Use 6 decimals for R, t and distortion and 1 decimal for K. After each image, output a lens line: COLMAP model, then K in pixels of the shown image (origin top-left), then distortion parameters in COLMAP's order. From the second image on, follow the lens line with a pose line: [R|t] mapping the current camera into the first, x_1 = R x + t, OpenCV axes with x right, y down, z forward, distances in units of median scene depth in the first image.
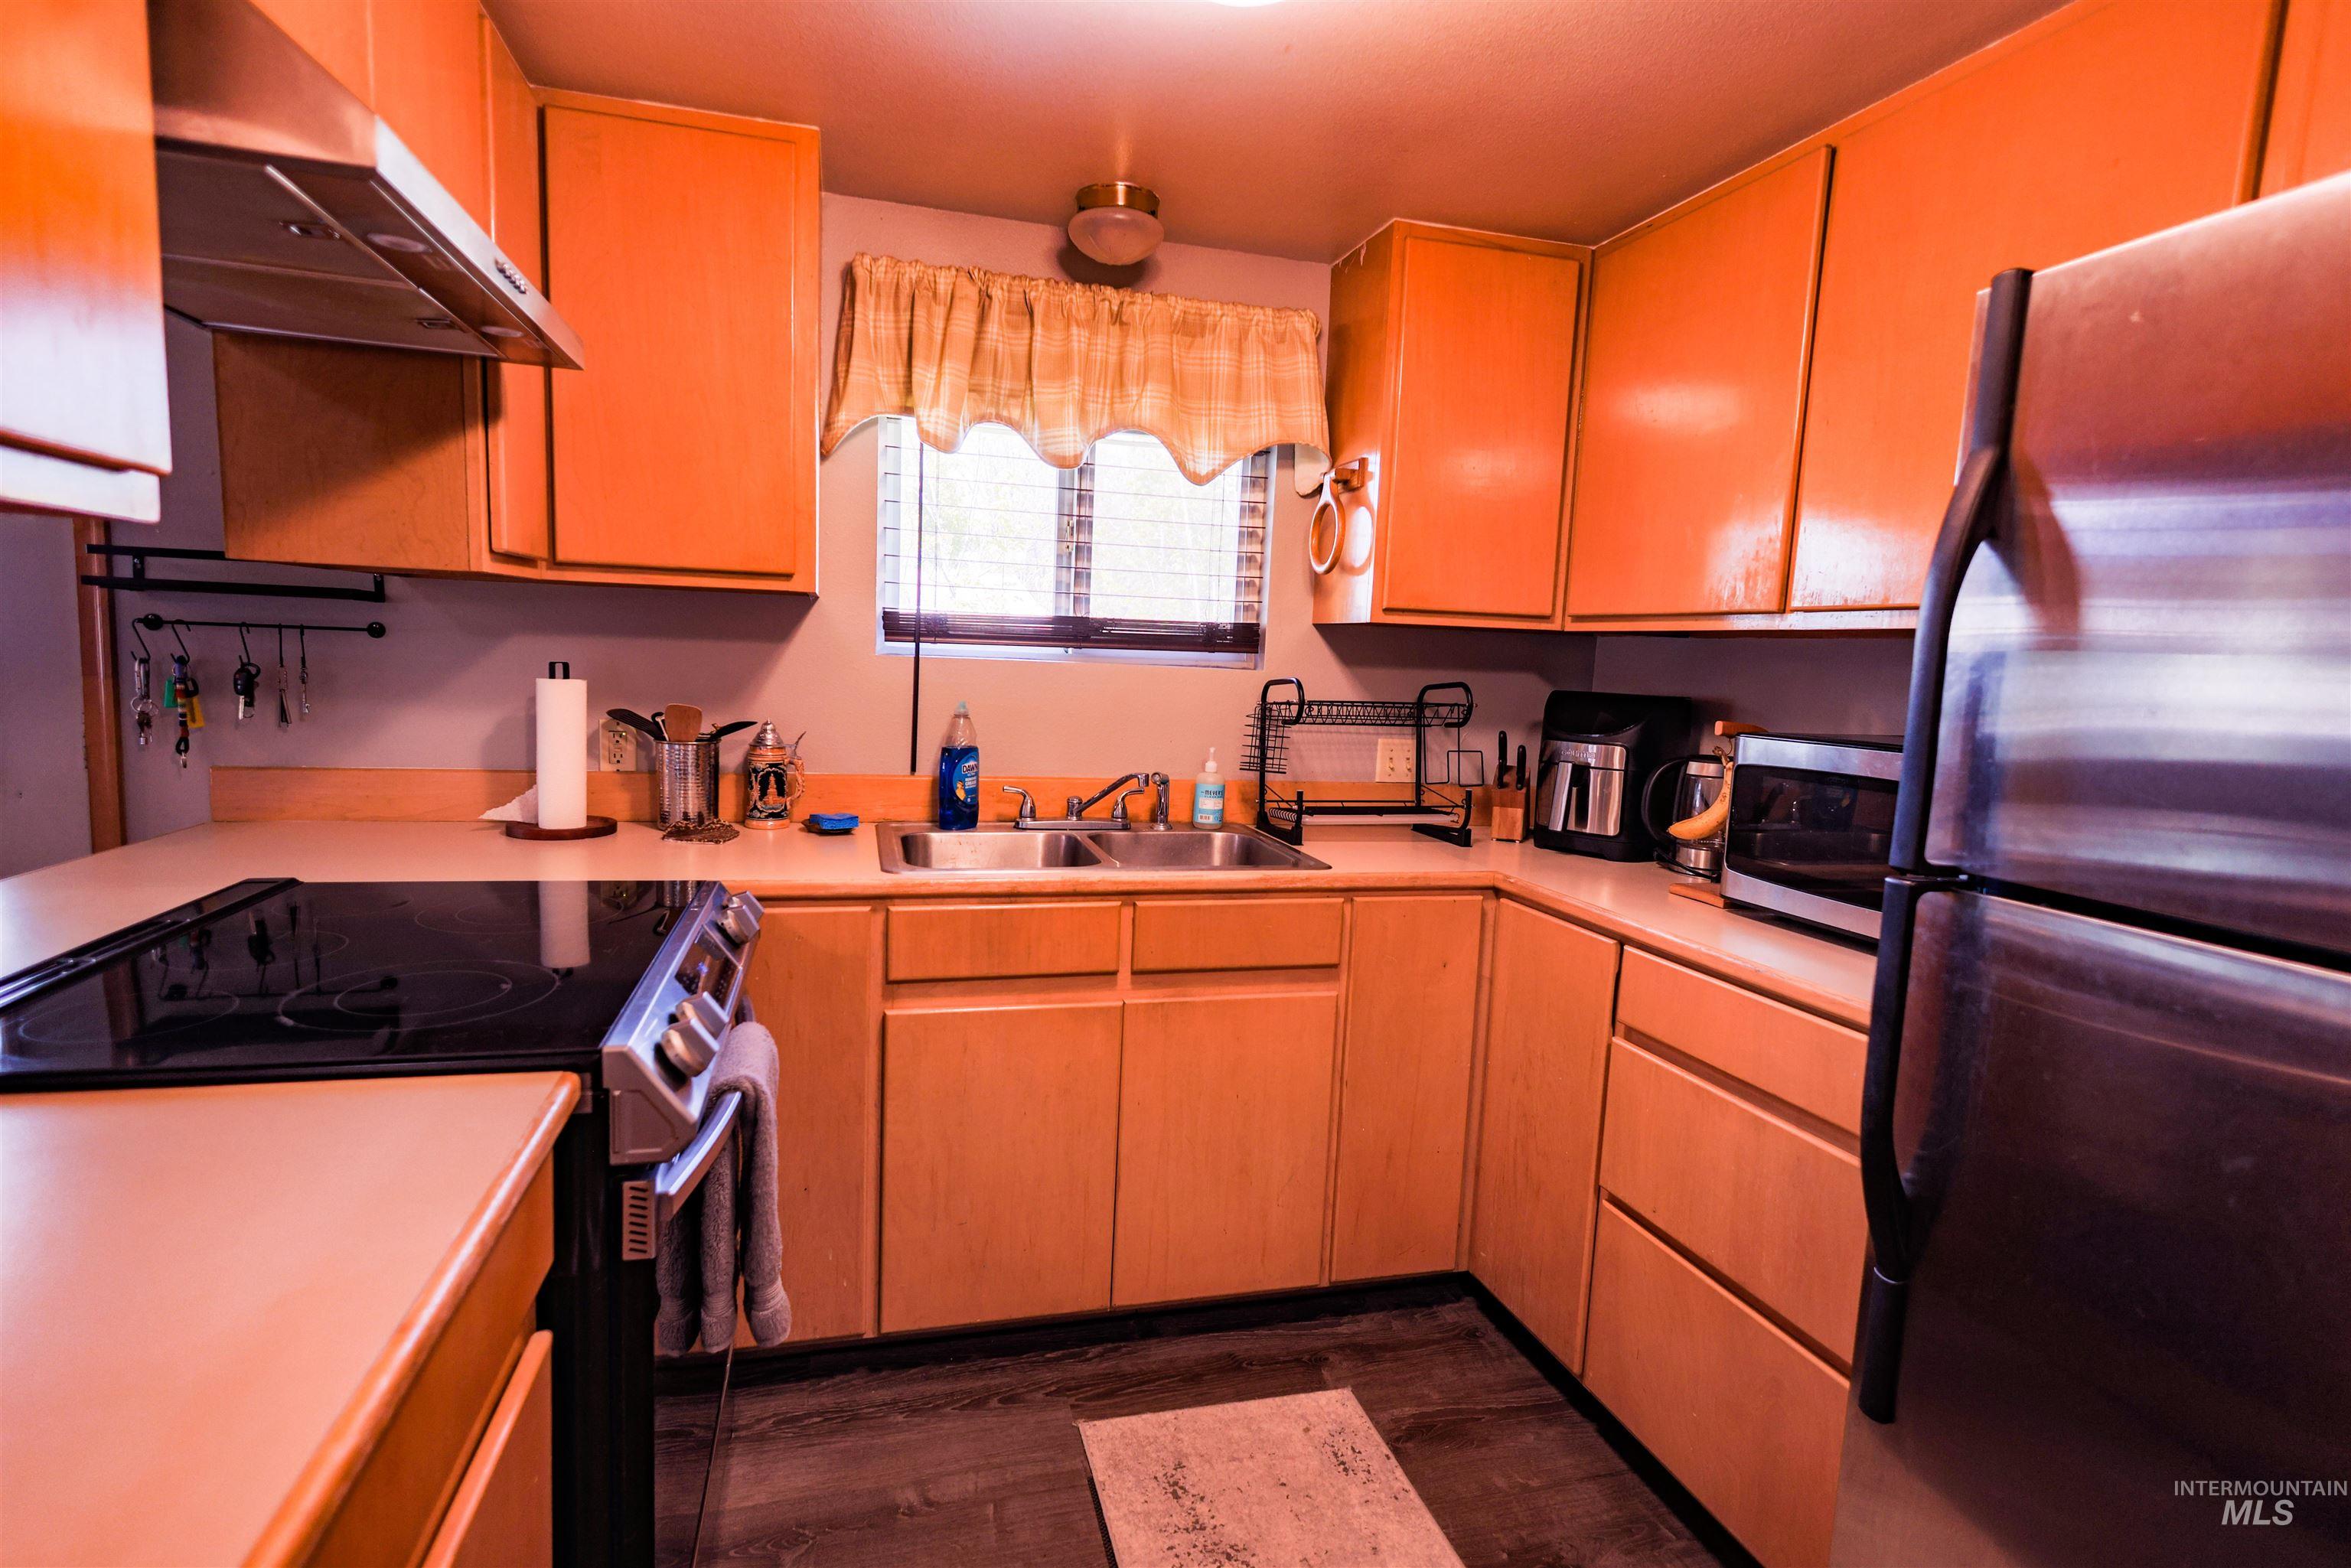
lens RADIAL K [[1146.6, 0, 1169.2], [0, 1146.6, 790.5], [0, 0, 1]] dist [-0.002013, 0.001942]
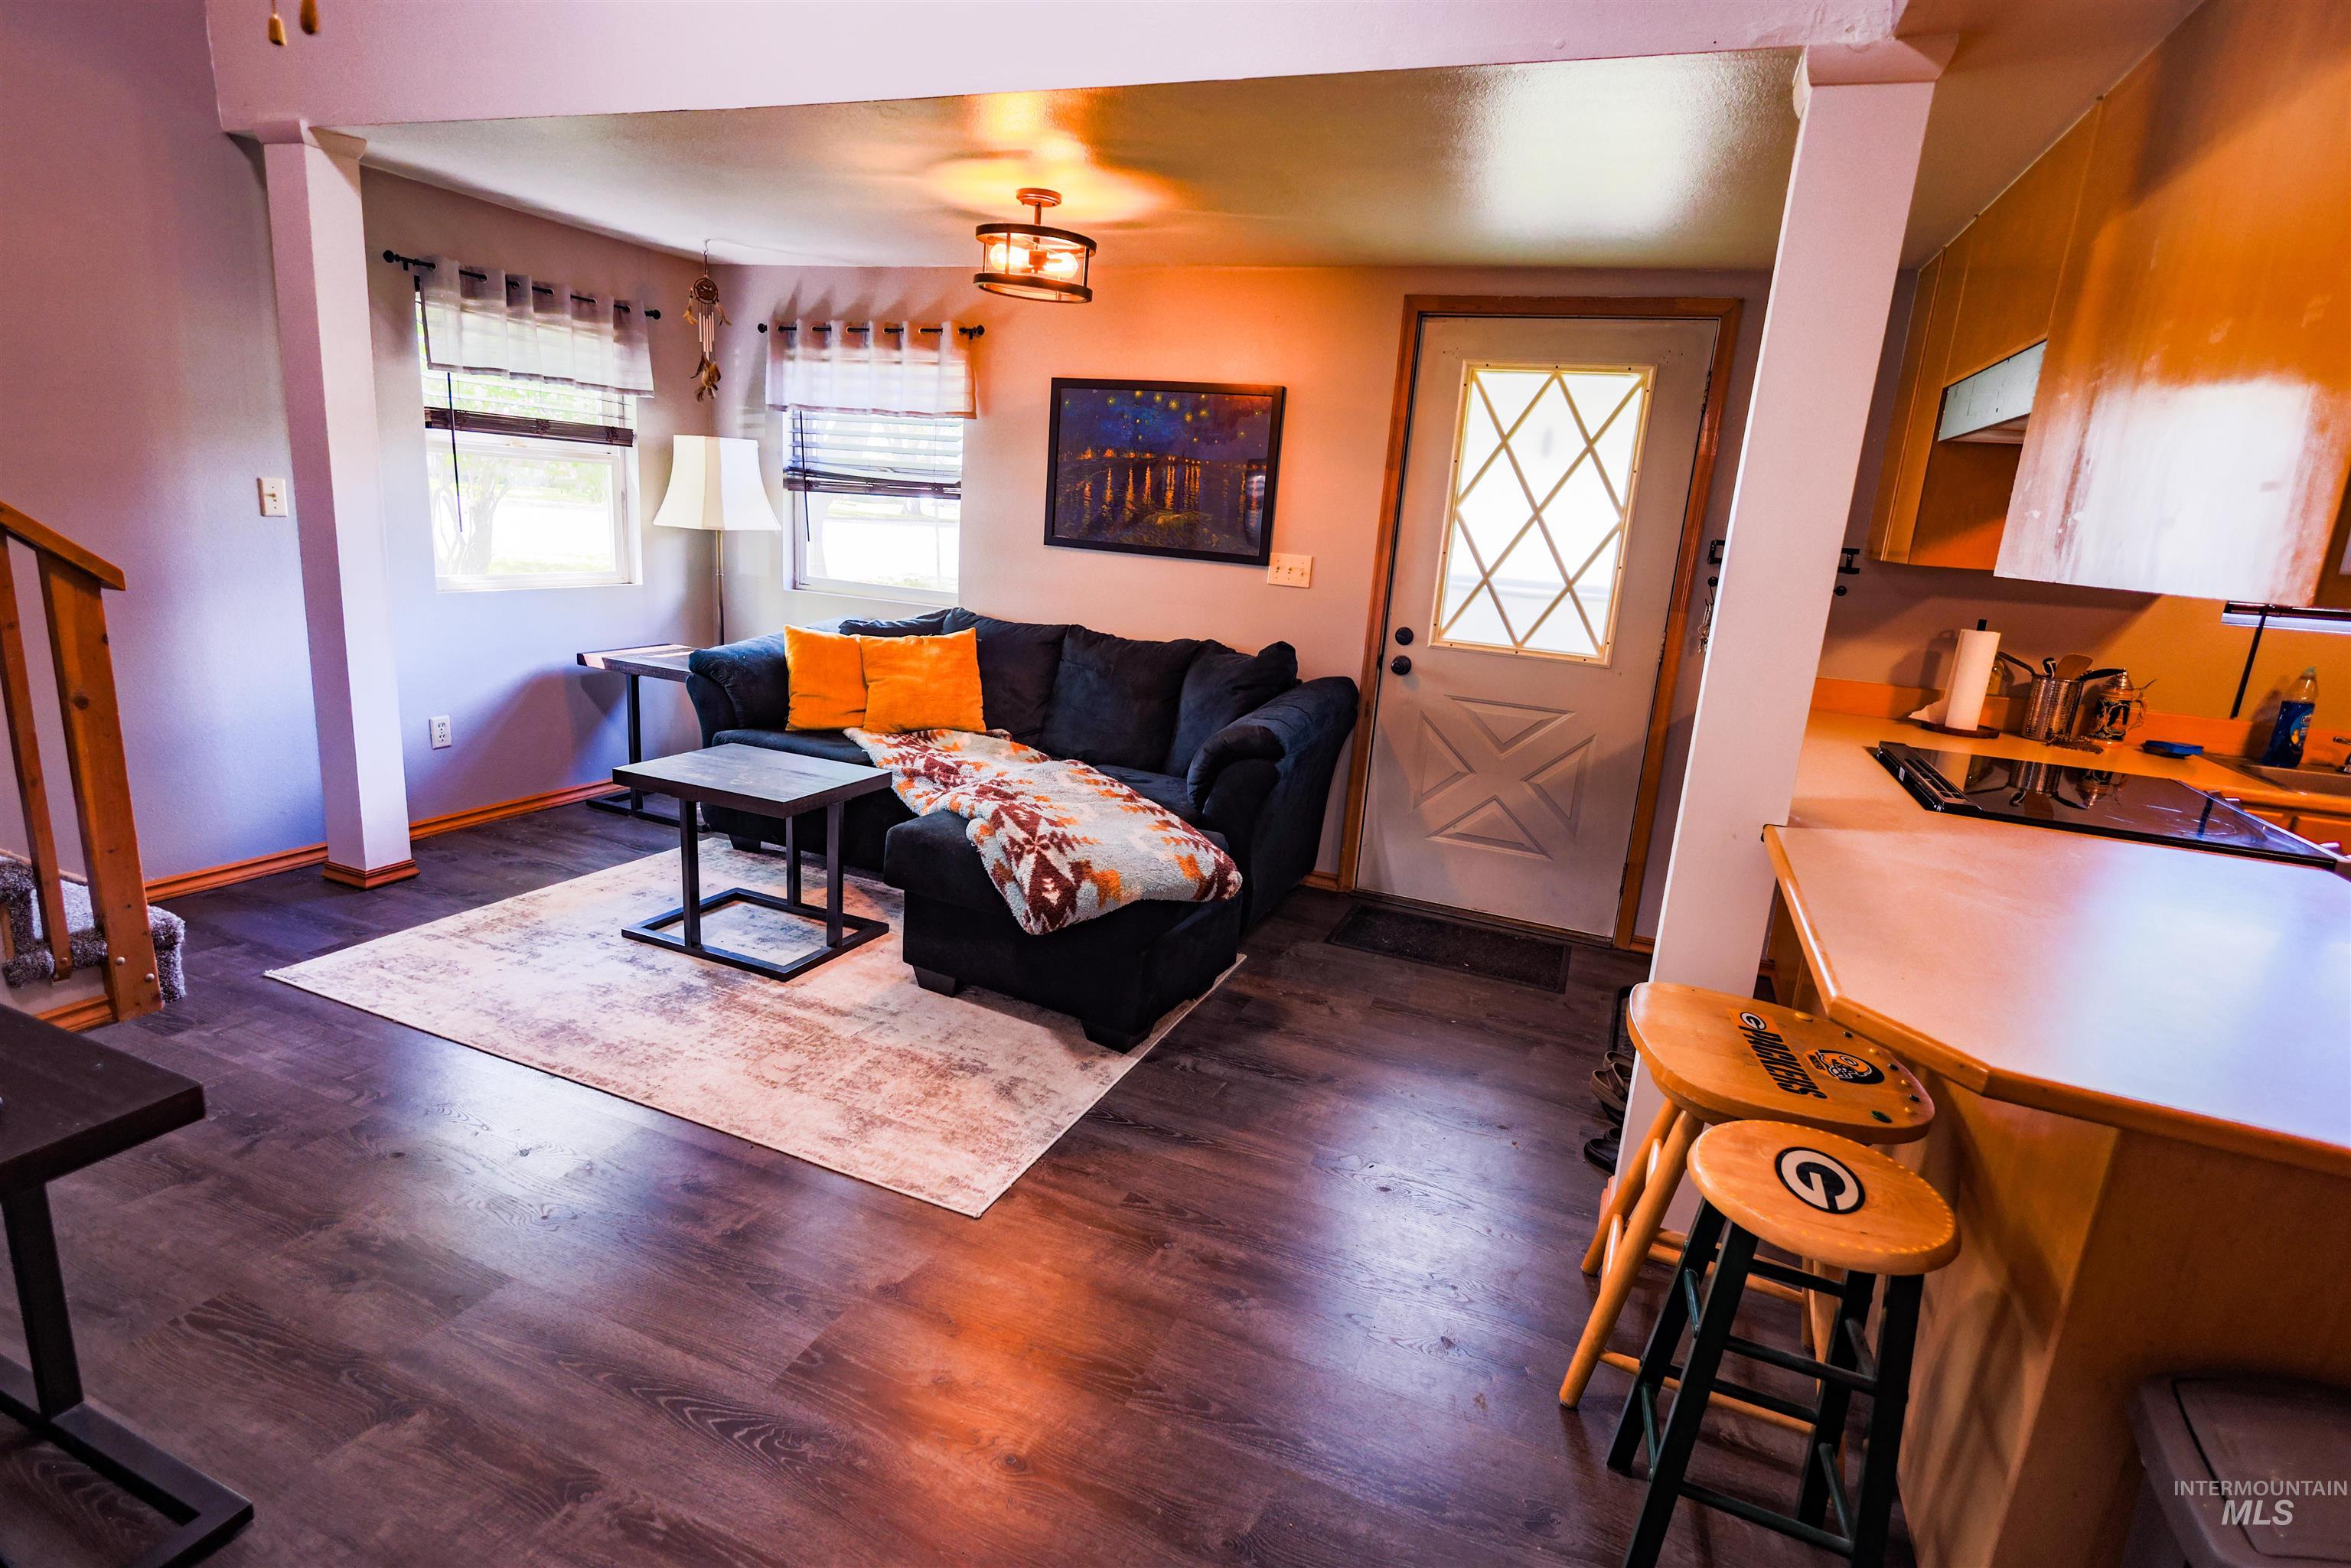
lens RADIAL K [[1146.6, 0, 1178.3], [0, 1146.6, 775.5], [0, 0, 1]] dist [-0.002013, 0.001942]
pose [[0.793326, 0.147285, -0.590712, -0.422472], [-0.104927, 0.988853, 0.105639, 0.039591], [0.599686, -0.021825, 0.799937, -0.779929]]
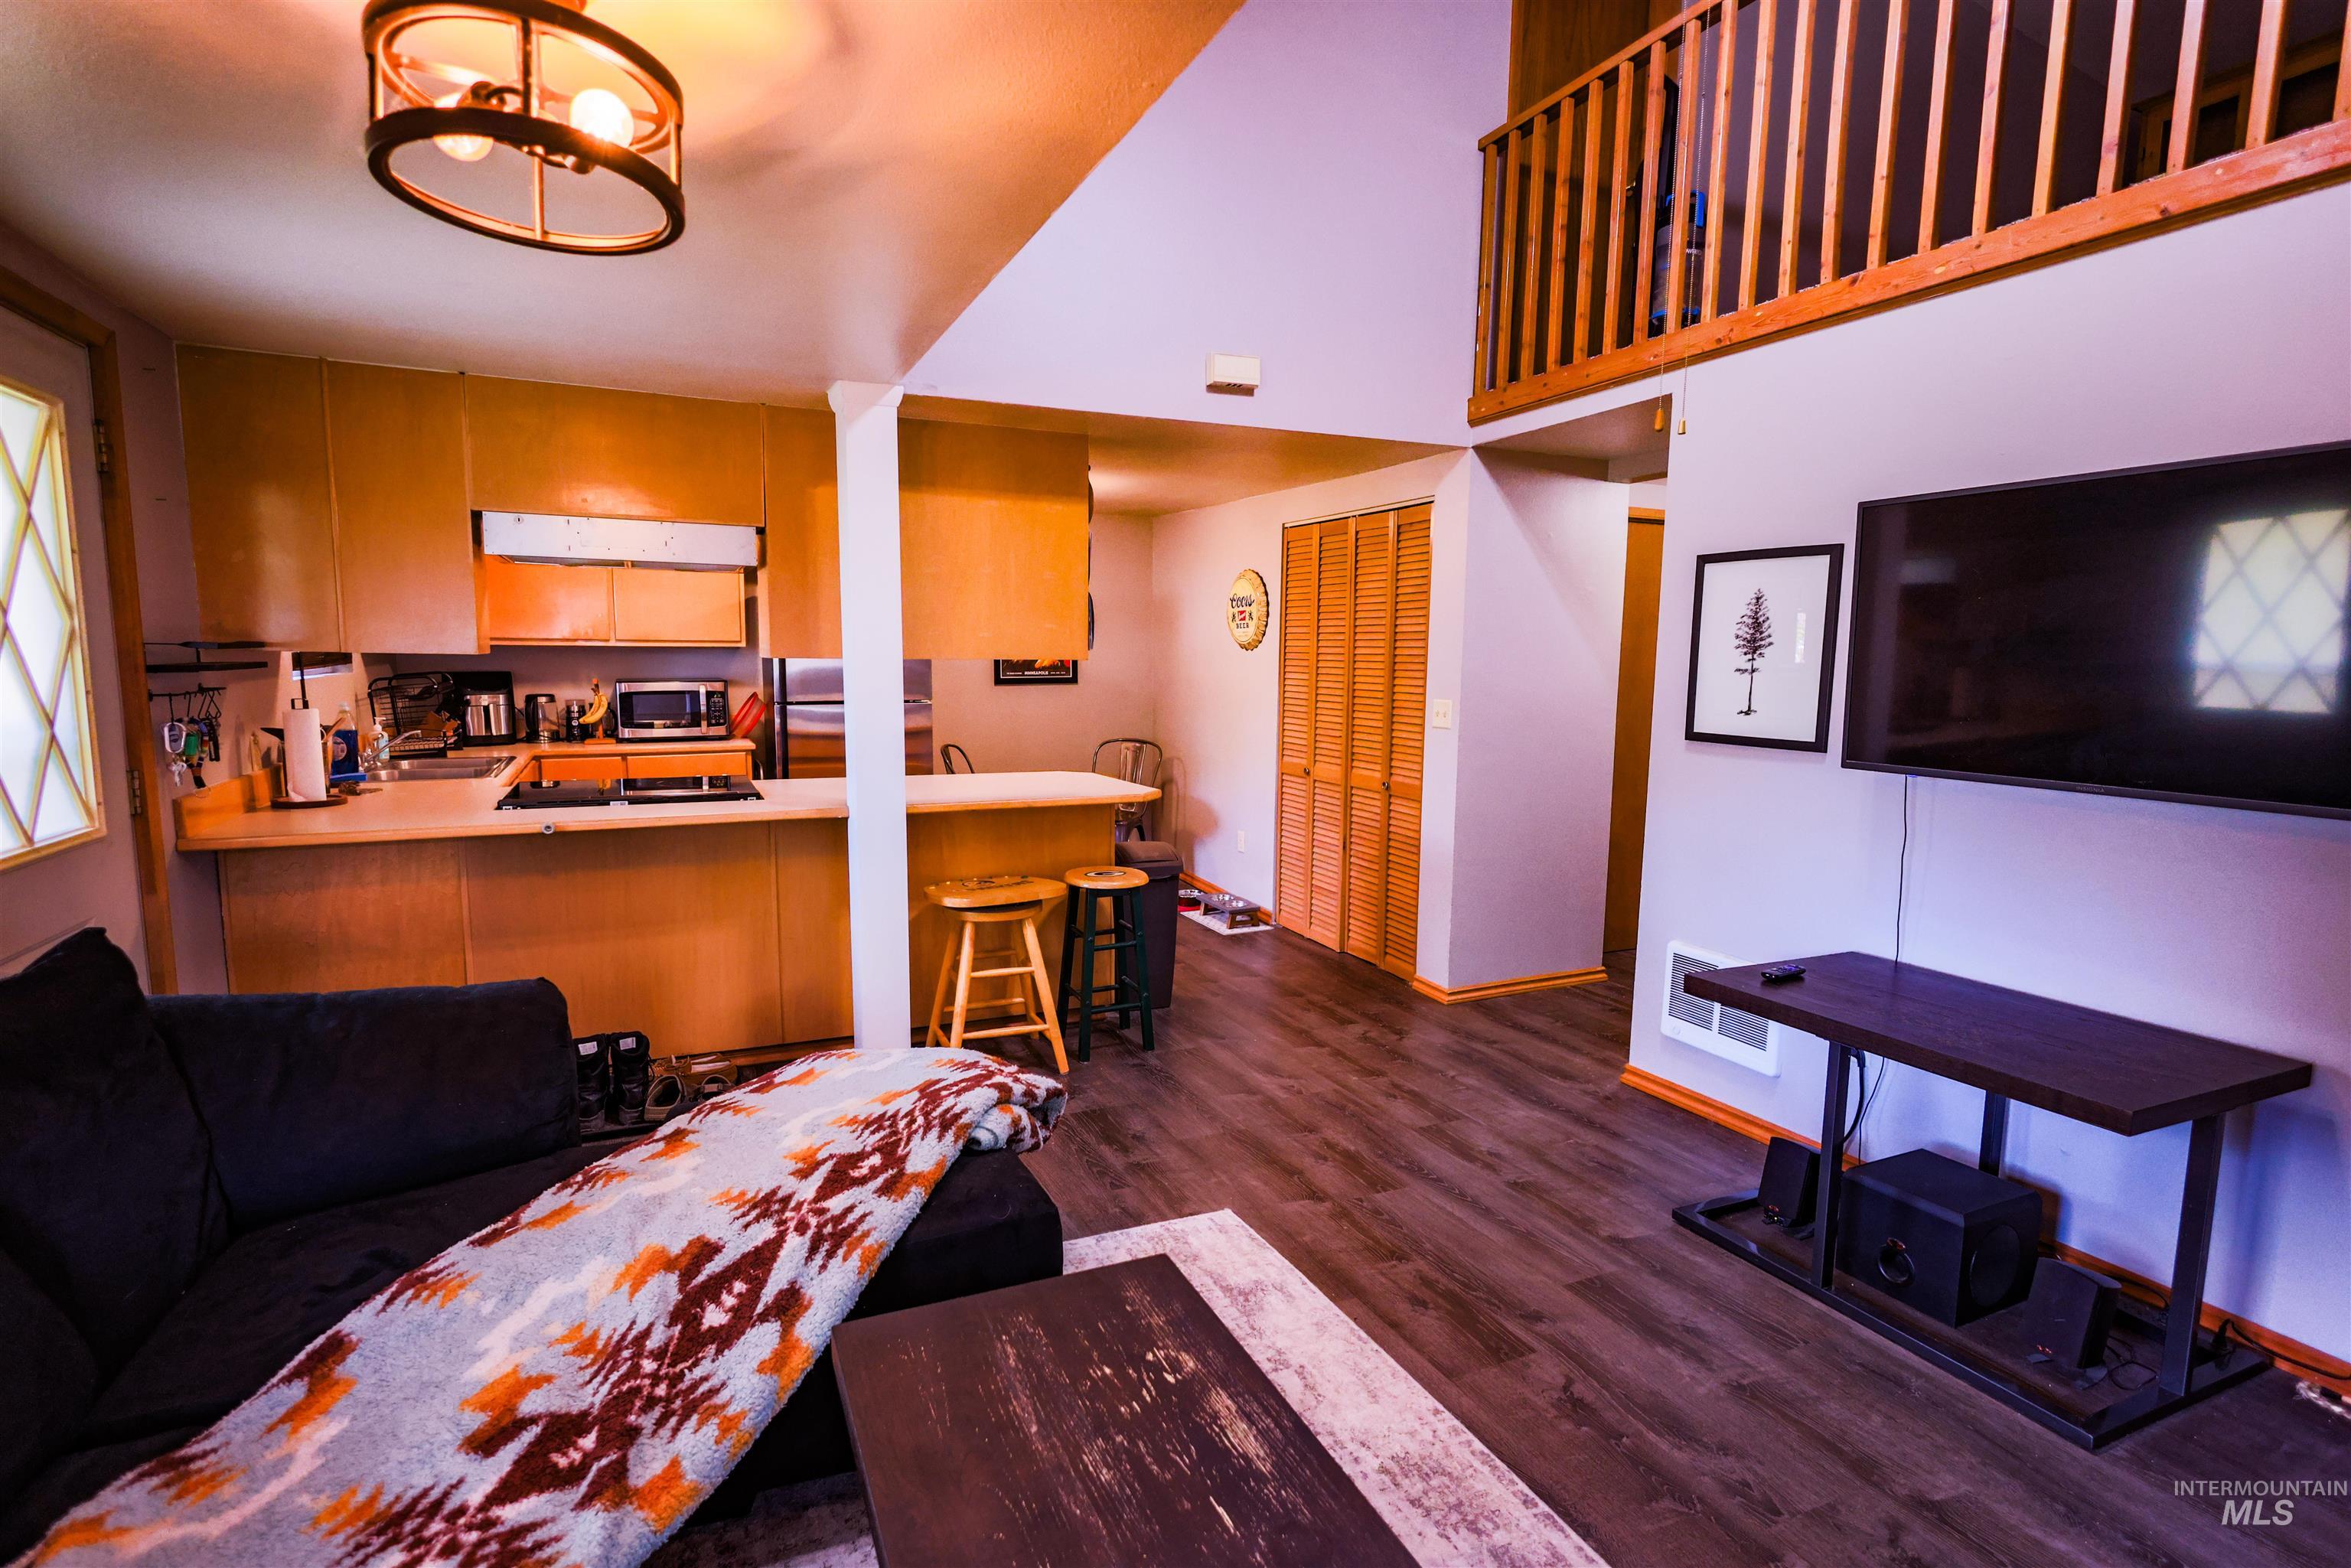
lens RADIAL K [[1146.6, 0, 1174.8], [0, 1146.6, 791.6], [0, 0, 1]] dist [-0.002013, 0.001942]
pose [[-0.163130, -0.170279, 0.971799, -2.161630], [0.099548, 0.977126, 0.187923, -0.152935], [-0.981570, 0.127397, -0.142448, 0.043716]]
